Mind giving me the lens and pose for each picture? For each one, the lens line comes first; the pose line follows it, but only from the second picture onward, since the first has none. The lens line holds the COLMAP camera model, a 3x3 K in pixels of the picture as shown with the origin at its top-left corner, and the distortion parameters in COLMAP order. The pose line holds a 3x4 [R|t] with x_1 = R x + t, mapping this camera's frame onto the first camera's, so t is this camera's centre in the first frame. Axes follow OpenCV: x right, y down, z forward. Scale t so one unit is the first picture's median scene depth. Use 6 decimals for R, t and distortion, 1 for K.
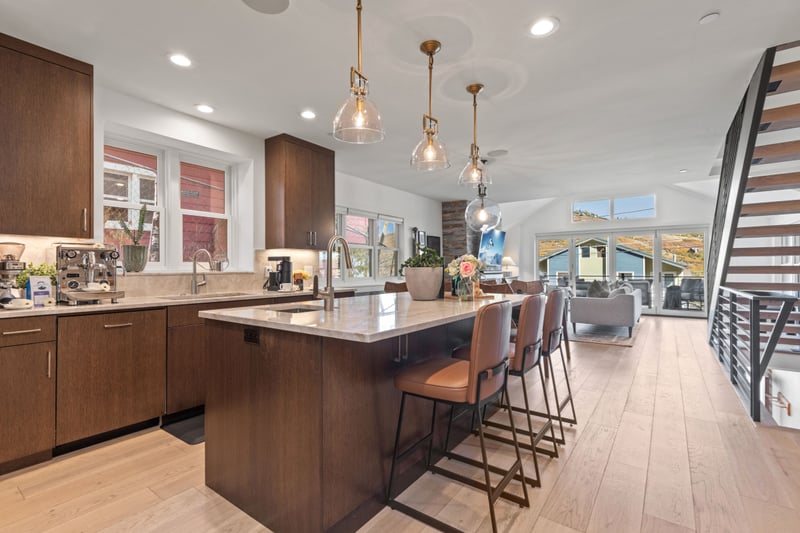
lens RADIAL K [[362.4, 0, 398.9], [0, 362.4, 265.7], [0, 0, 1]] dist [-0.000019, -0.000340]
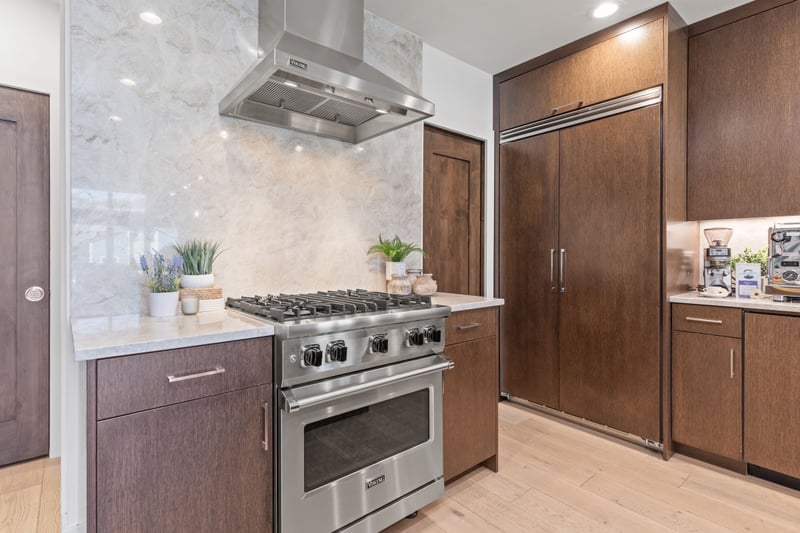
lens RADIAL K [[386.6, 0, 370.2], [0, 386.6, 256.3], [0, 0, 1]] dist [0.001309, -0.000175]
pose [[-0.269483, 0.003298, -0.963000, 0.167287], [0.004675, 0.999987, 0.002116, 0.004982], [0.962994, -0.003932, -0.269494, 0.374447]]
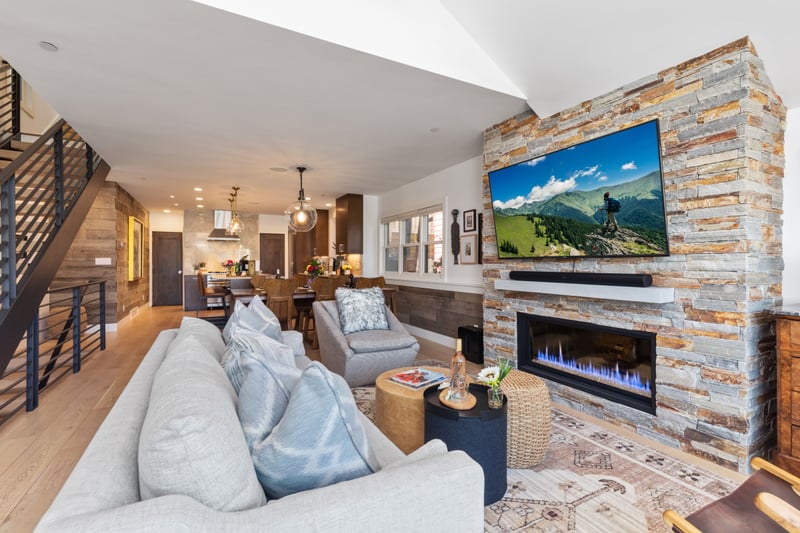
lens RADIAL K [[362.4, 0, 398.9], [0, 362.4, 265.7], [0, 0, 1]] dist [-0.000019, -0.000340]
pose [[-0.433568, 0.005576, -0.901104, 2.368840], [0.006171, 0.999976, 0.003218, 0.015760], [0.901100, -0.004165, -0.433591, 3.754661]]
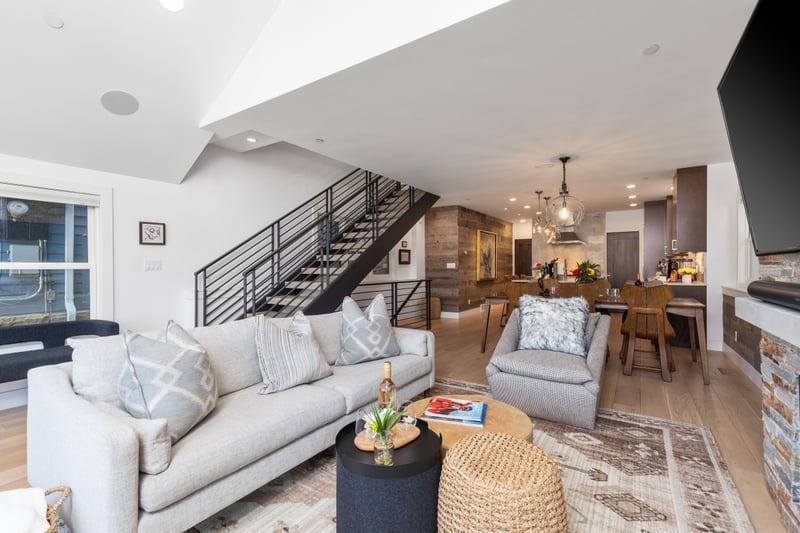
lens RADIAL K [[359.3, 0, 400.5], [0, 359.3, 269.0], [0, 0, 1]] dist [0.001905, -0.000260]
pose [[-0.998673, 0.006671, -0.051059, 1.575818], [0.006854, 0.999971, -0.003409, 0.019225], [0.051035, -0.003754, -0.998690, 4.170049]]
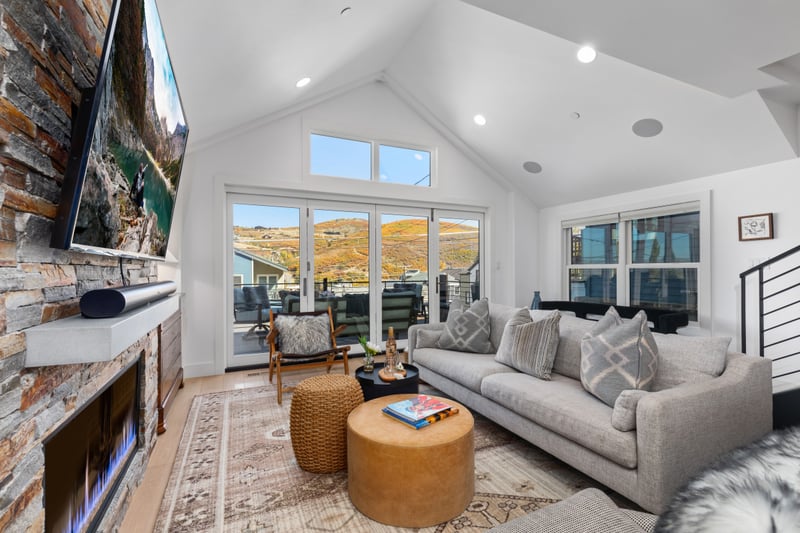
lens RADIAL K [[359.3, 0, 400.5], [0, 359.3, 269.0], [0, 0, 1]] dist [0.001905, -0.000260]
pose [[0.482468, 0.002162, 0.875911, 0.652828], [-0.003075, 0.999995, -0.000775, 0.014783], [-0.875908, -0.002320, 0.482472, 2.985536]]
